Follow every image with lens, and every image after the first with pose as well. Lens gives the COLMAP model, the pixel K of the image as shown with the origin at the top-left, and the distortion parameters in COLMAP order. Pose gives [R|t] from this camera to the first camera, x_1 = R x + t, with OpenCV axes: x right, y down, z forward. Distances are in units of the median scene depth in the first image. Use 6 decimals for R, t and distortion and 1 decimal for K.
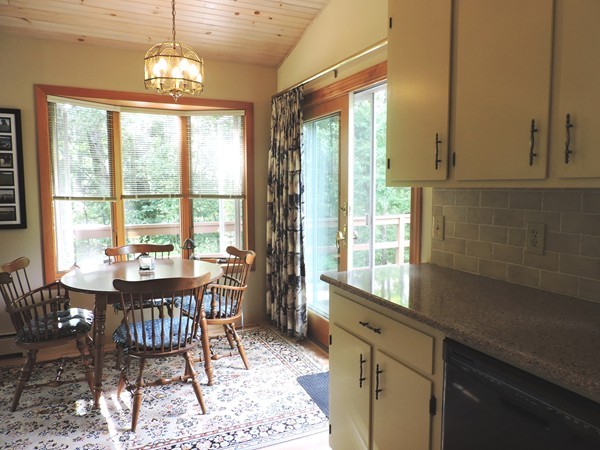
lens RADIAL K [[425.4, 0, 299.0], [0, 425.4, 224.2], [0, 0, 1]] dist [-0.023385, -0.001494]
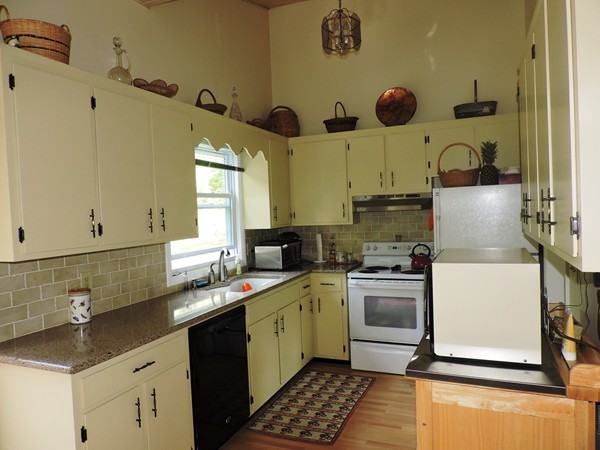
lens RADIAL K [[425.4, 0, 300.2], [0, 425.4, 223.8], [0, 0, 1]] dist [-0.023385, -0.001494]
pose [[-0.674015, 0.000370, 0.738718, -1.045742], [0.111086, 0.988679, 0.100862, -0.239248], [-0.730318, 0.150044, -0.666425, 1.440224]]
